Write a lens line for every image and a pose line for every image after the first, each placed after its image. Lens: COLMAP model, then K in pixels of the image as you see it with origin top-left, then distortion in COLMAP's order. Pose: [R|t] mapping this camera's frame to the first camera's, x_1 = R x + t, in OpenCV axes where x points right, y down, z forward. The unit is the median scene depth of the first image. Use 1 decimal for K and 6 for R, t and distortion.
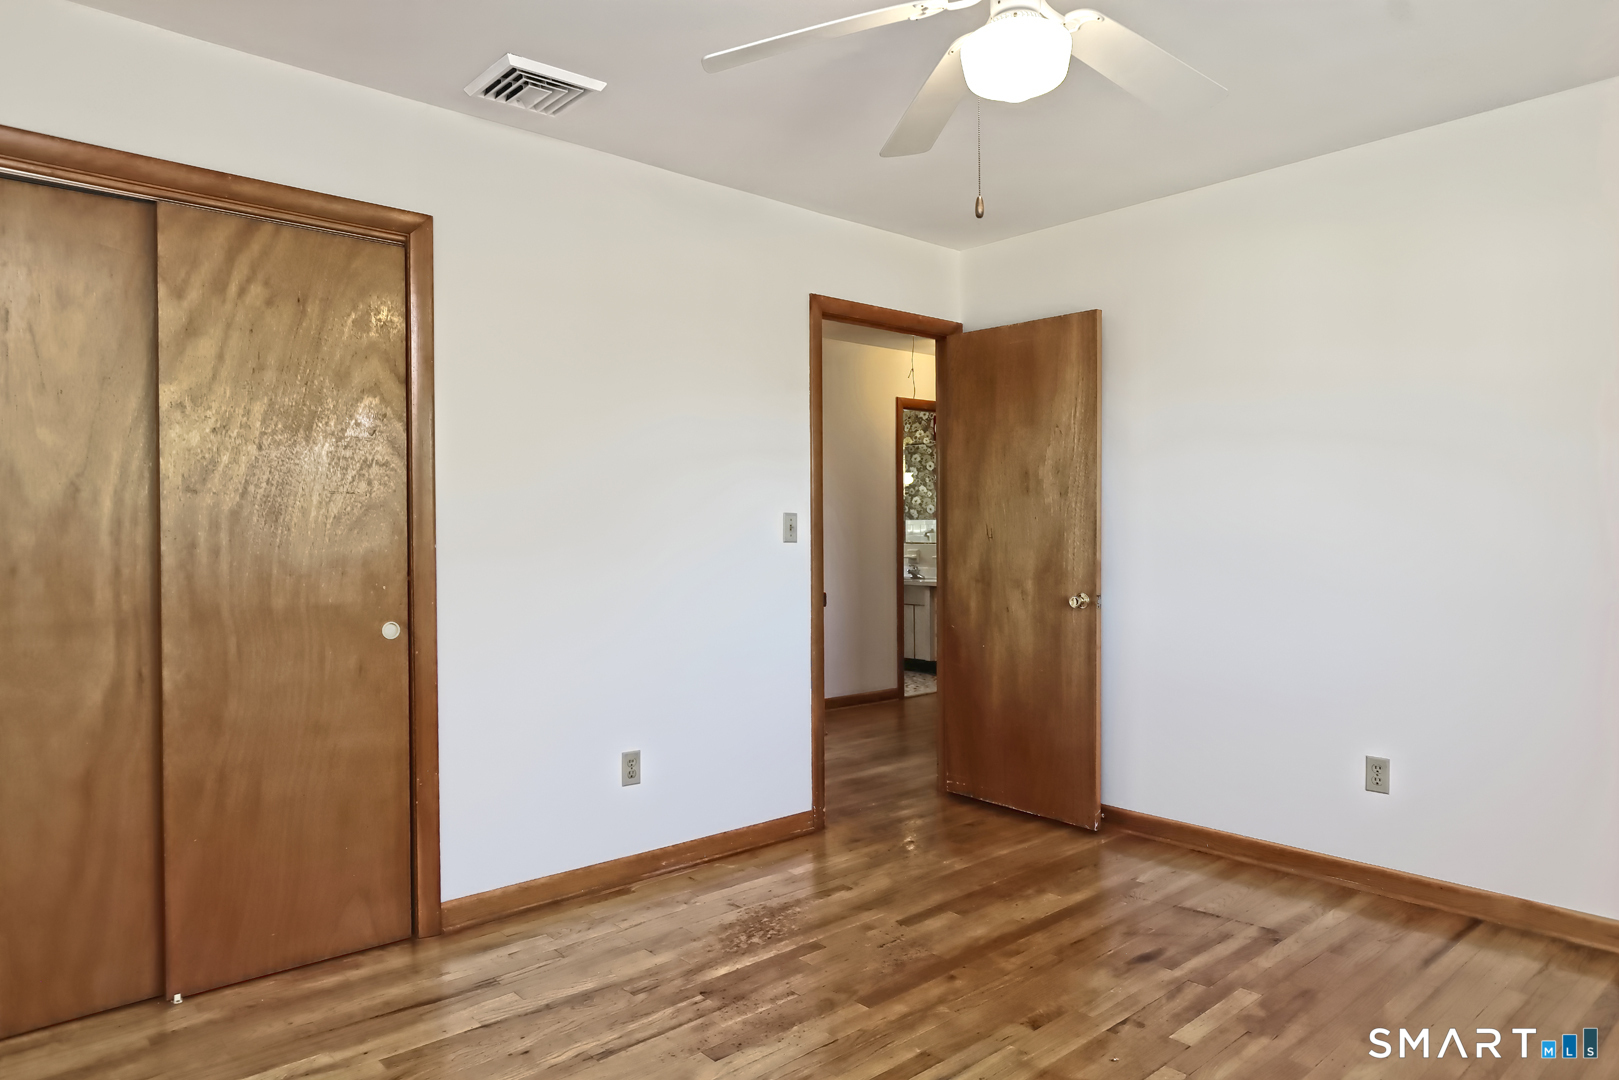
lens RADIAL K [[1002.4, 0, 809.5], [0, 1002.4, 540.0], [0, 0, 1]] dist [-0.000024, 0.001280]
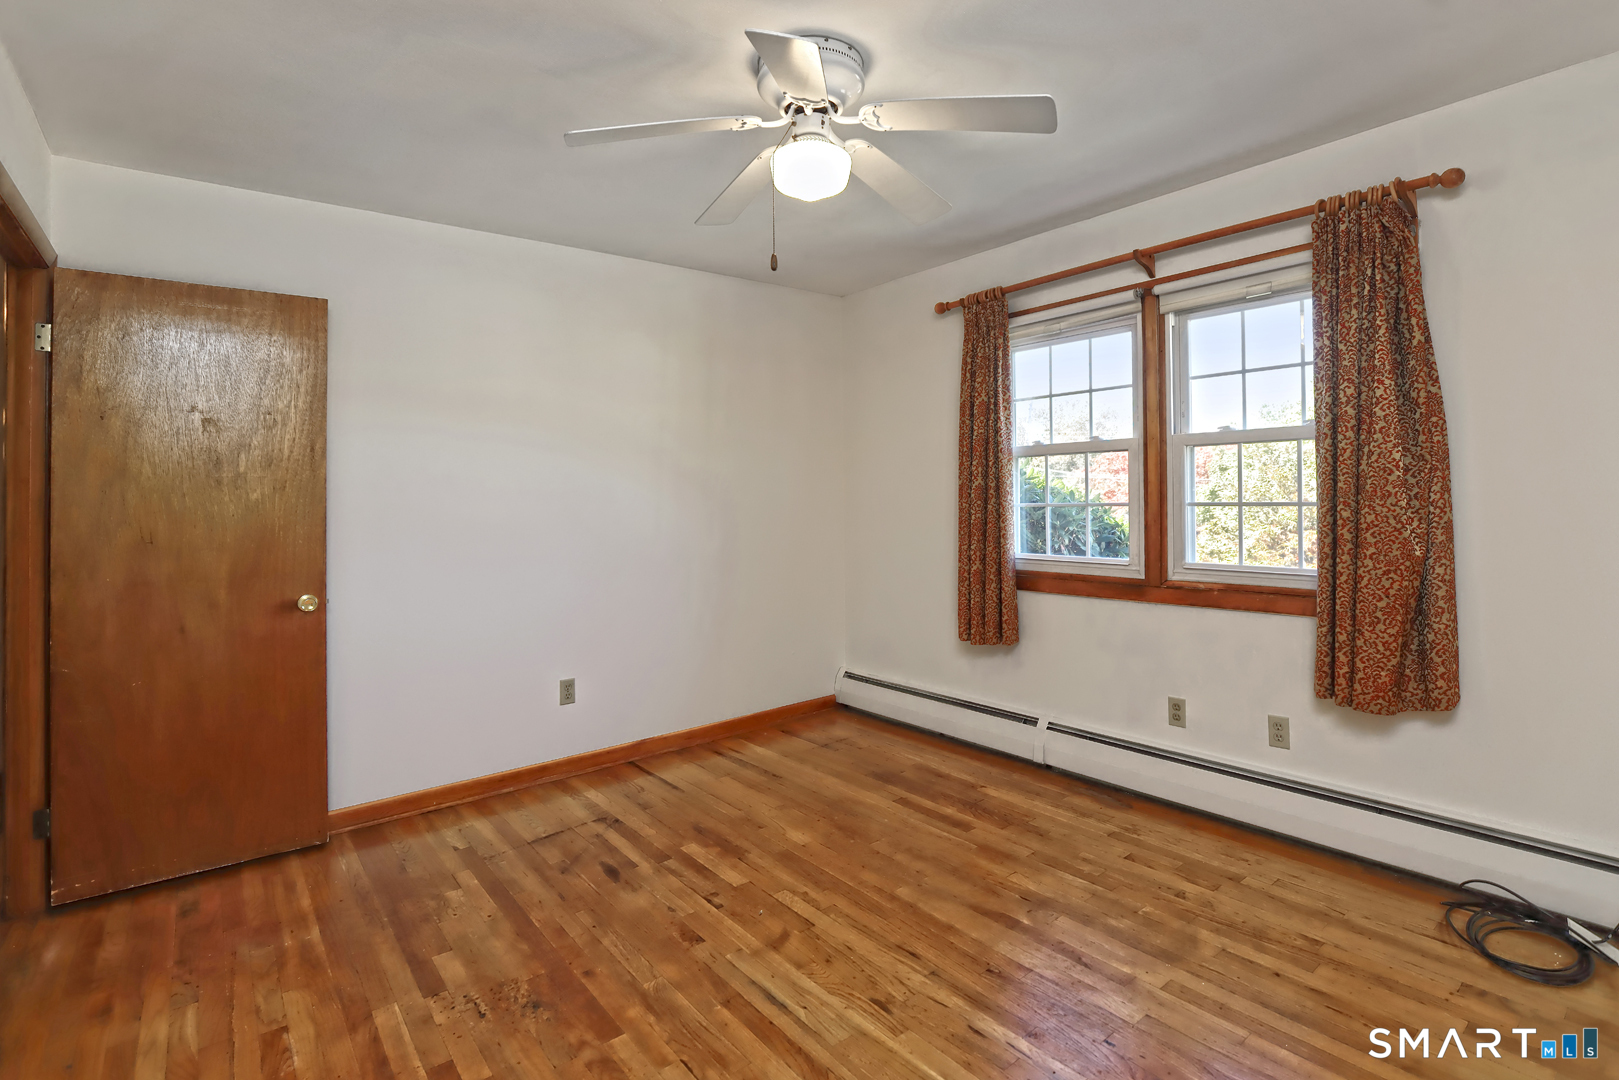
lens RADIAL K [[785.4, 0, 811.4], [0, 785.4, 486.3], [0, 0, 1]] dist [-0.026489, 0.000486]
pose [[0.060845, 0.010818, 0.998089, -0.547245], [0.037847, 0.999197, -0.013138, -0.027198], [-0.997429, 0.038574, 0.060387, 0.625030]]
